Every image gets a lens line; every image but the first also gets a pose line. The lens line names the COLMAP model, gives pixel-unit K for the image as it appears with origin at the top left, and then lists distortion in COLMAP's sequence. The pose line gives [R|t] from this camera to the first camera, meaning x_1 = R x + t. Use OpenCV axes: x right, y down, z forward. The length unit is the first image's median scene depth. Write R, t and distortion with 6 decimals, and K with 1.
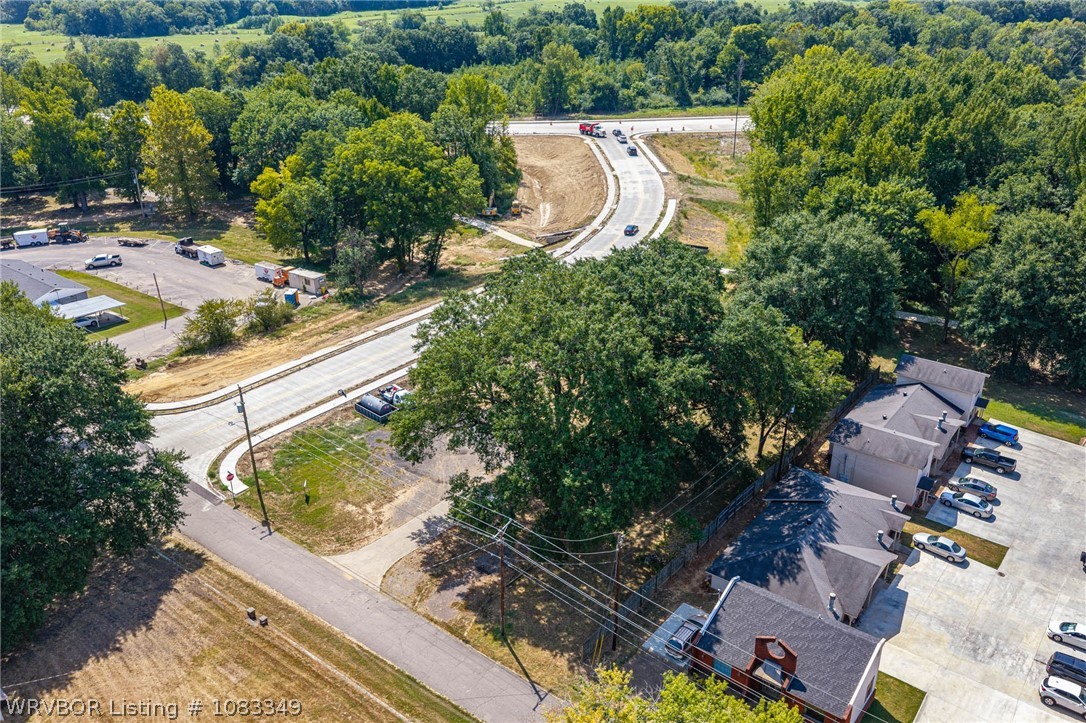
lens RADIAL K [[894.2, 0, 546.1], [0, 894.2, 361.5], [0, 0, 1]] dist [0.011196, -0.020405]
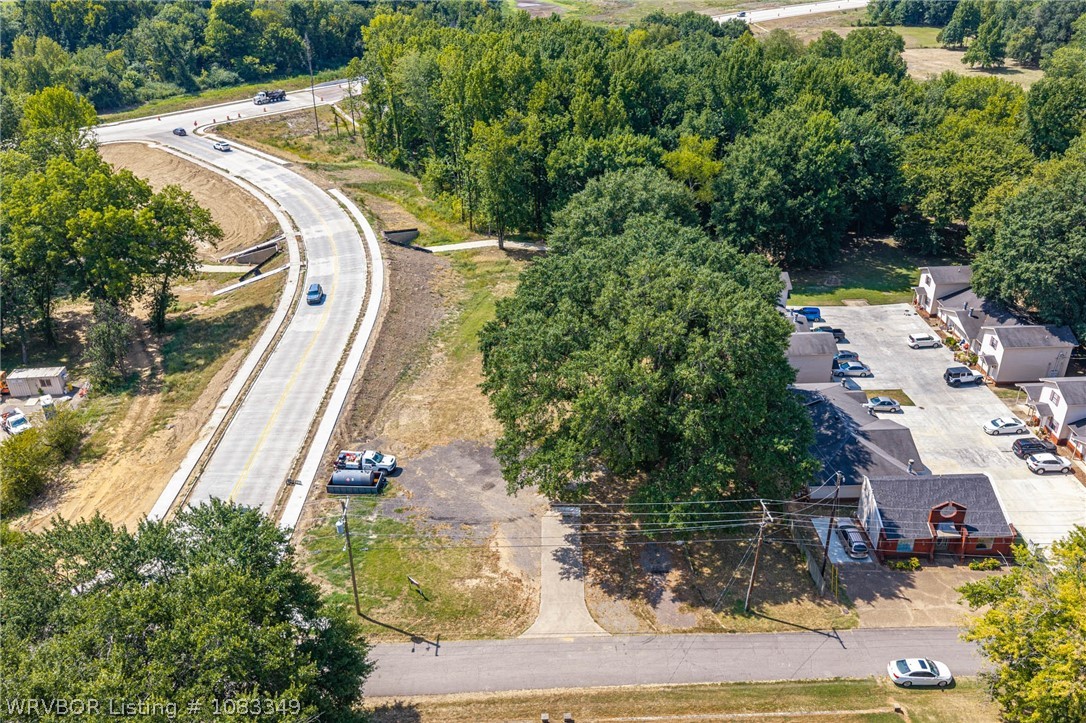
lens RADIAL K [[894.2, 0, 545.5], [0, 894.2, 362.1], [0, 0, 1]] dist [0.011196, -0.020405]
pose [[0.770012, -0.300332, 0.562923, -0.349126], [0.277293, 0.952129, 0.128679, -0.082438], [-0.574622, 0.057010, 0.816431, 0.123929]]
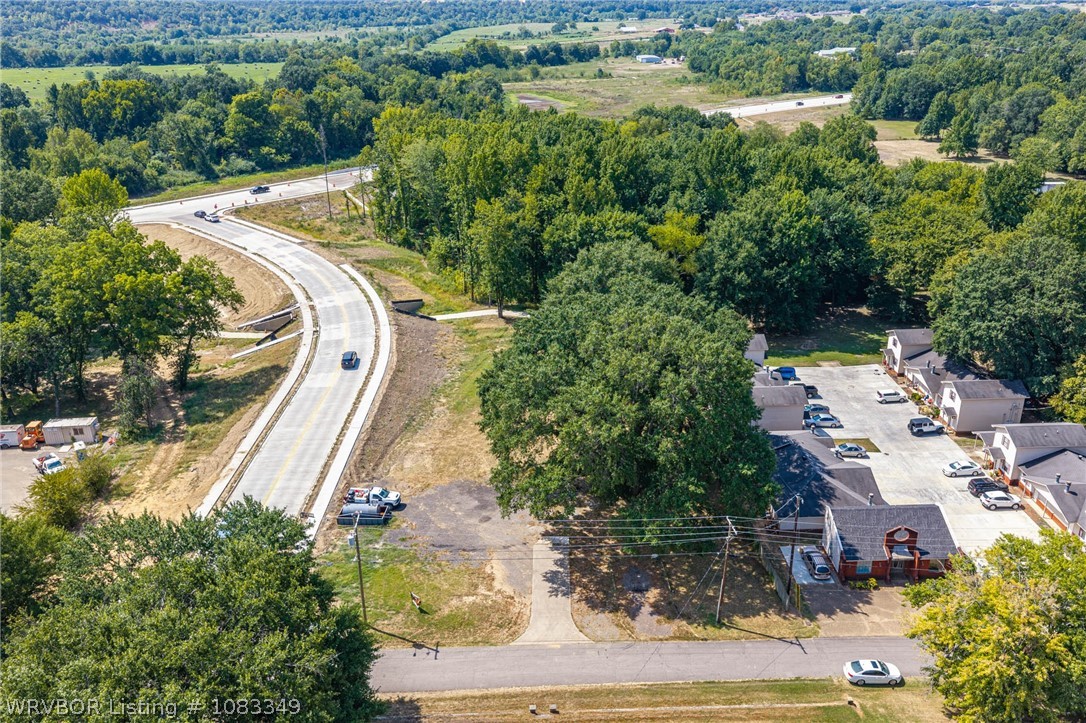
lens RADIAL K [[894.2, 0, 545.4], [0, 894.2, 362.7], [0, 0, 1]] dist [0.011196, -0.020405]
pose [[0.771843, -0.243652, 0.587276, -0.388866], [0.276964, 0.960265, 0.034392, -0.056389], [-0.572320, 0.136109, 0.808656, 0.069557]]
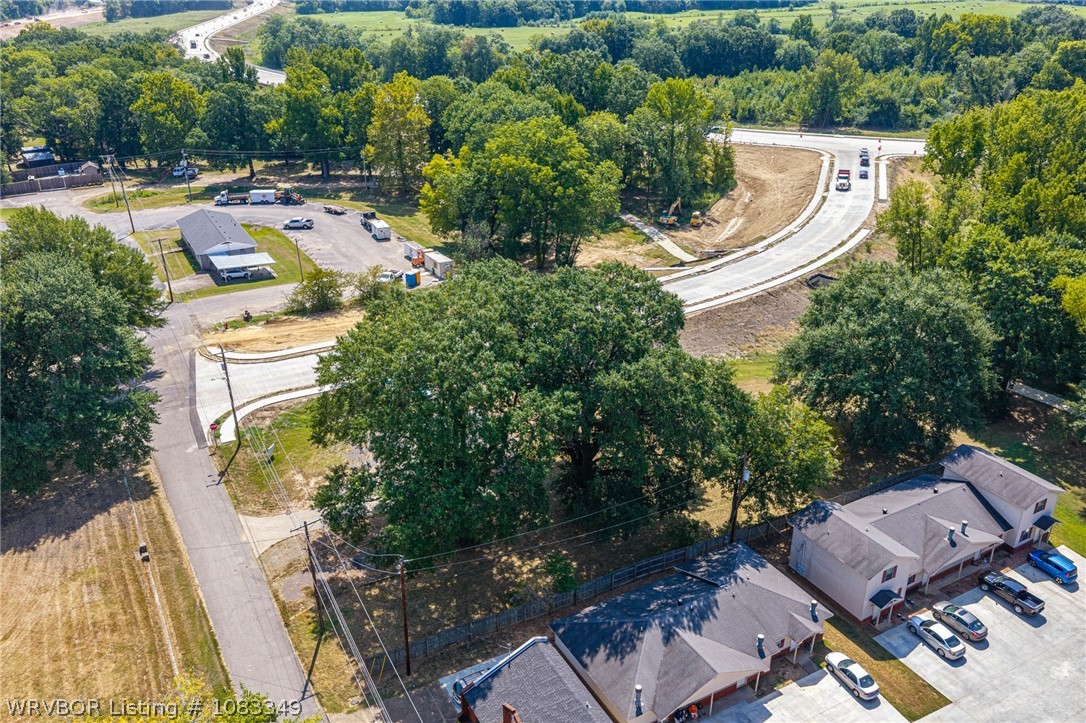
lens RADIAL K [[894.2, 0, 546.7], [0, 894.2, 360.7], [0, 0, 1]] dist [0.011196, -0.020405]
pose [[0.920670, 0.169947, -0.351403, 0.232450], [-0.169777, 0.984977, 0.031548, -0.032178], [0.351486, 0.030615, 0.935693, 0.063419]]
